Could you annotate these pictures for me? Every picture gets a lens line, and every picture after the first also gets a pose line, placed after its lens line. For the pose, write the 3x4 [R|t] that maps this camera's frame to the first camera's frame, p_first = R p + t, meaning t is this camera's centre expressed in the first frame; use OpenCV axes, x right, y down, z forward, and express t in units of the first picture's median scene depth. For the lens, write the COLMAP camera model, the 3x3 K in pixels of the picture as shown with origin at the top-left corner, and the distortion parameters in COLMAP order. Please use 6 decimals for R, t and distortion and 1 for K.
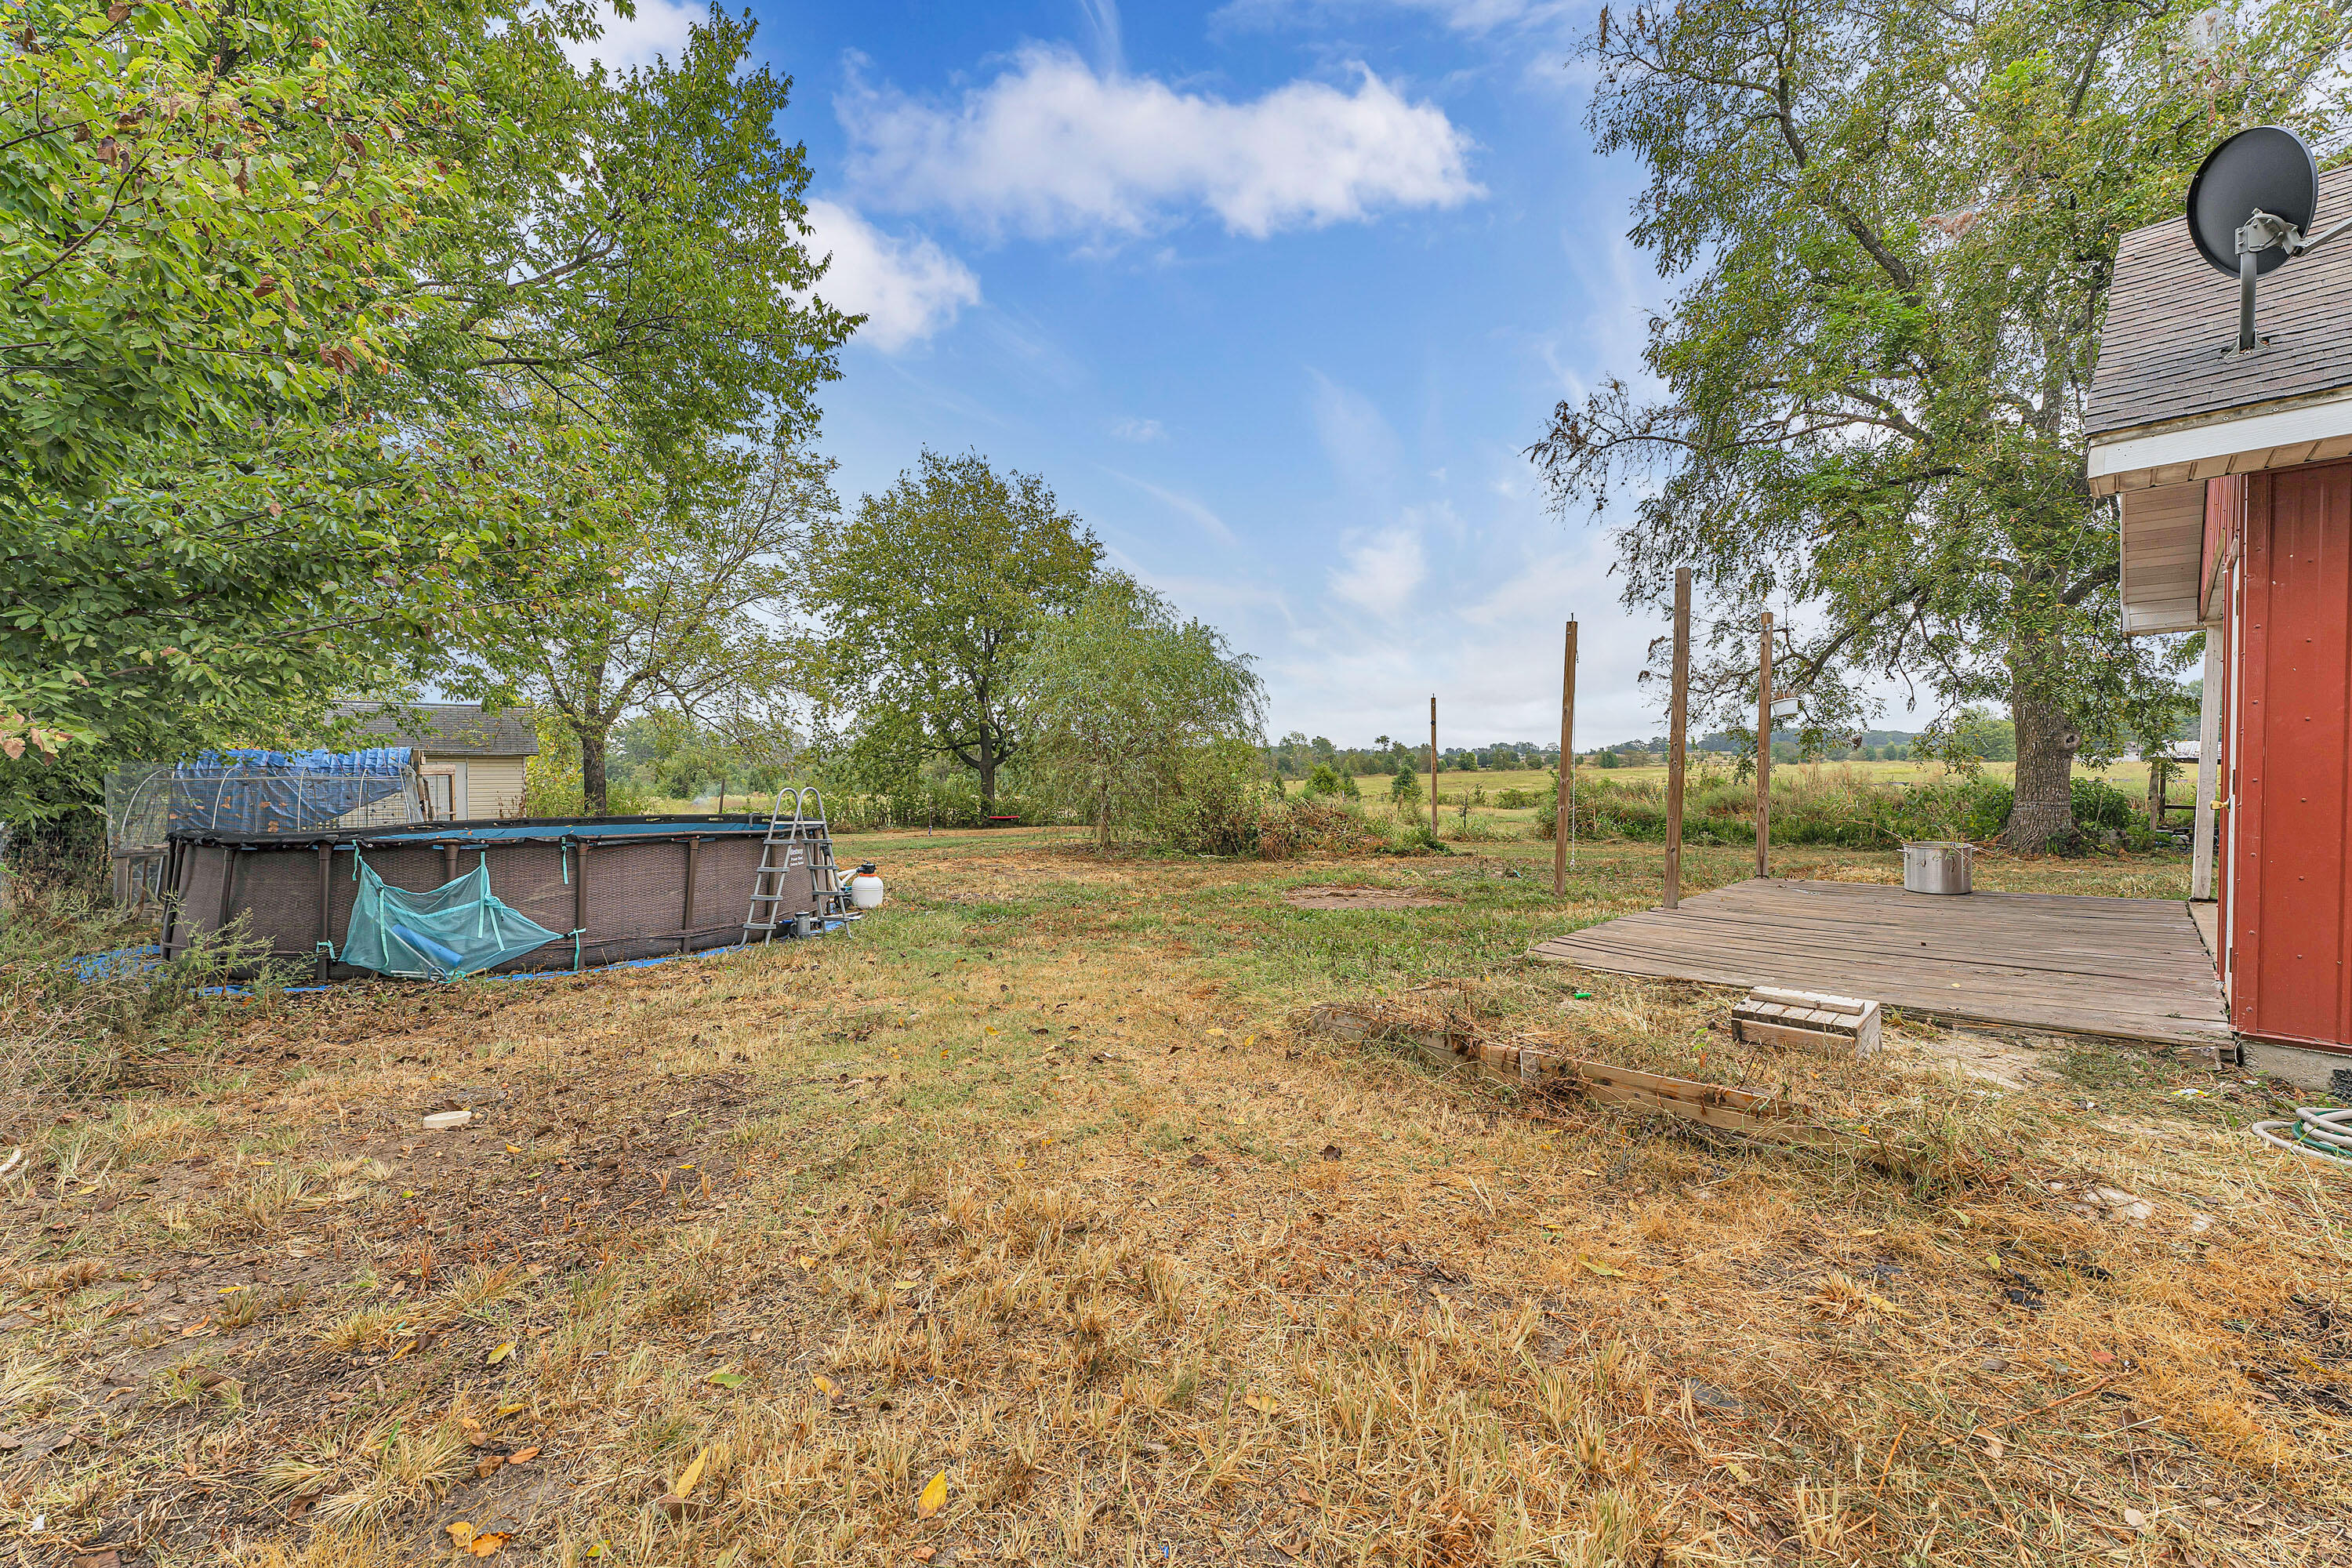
lens RADIAL K [[984.3, 0, 1178.9], [0, 984.3, 788.5], [0, 0, 1]] dist [0.008142, -0.000613]
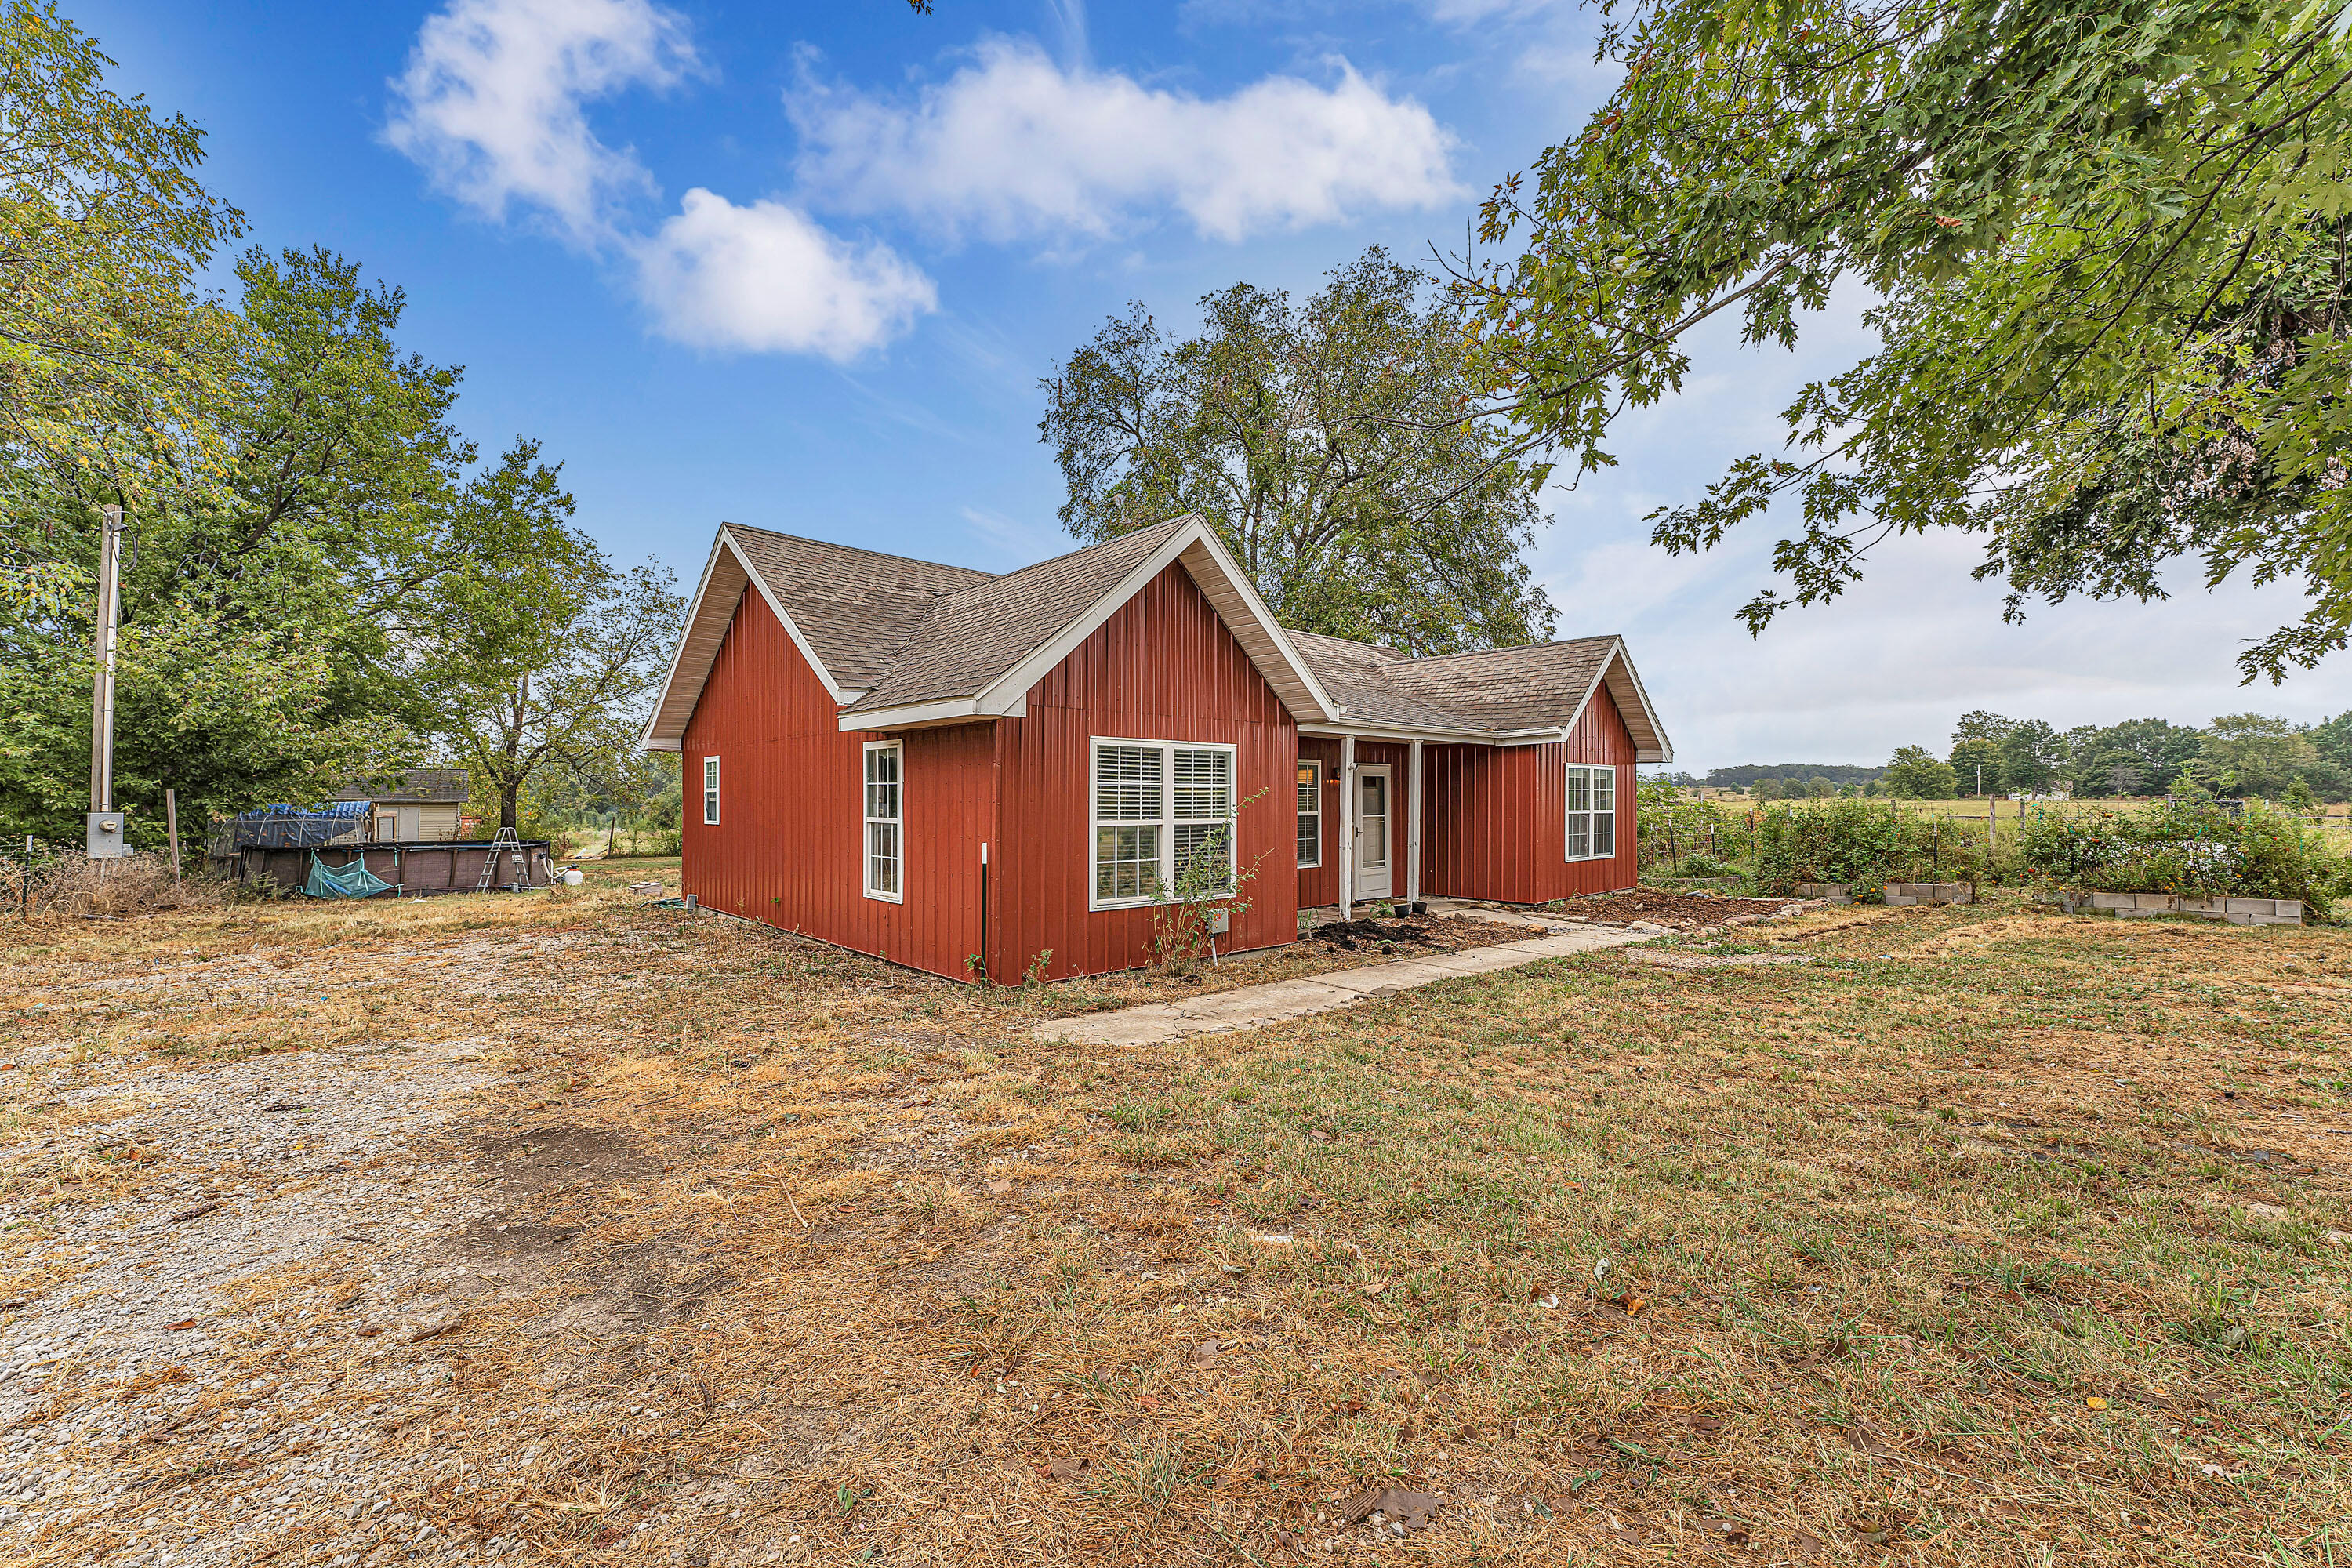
lens RADIAL K [[984.3, 0, 1179.2], [0, 984.3, 786.1], [0, 0, 1]] dist [0.008142, -0.000613]
pose [[0.999728, 0.004503, -0.022862, 1.326257], [-0.005295, 0.999383, -0.034717, -0.026601], [0.022691, 0.034828, 0.999136, -1.371804]]
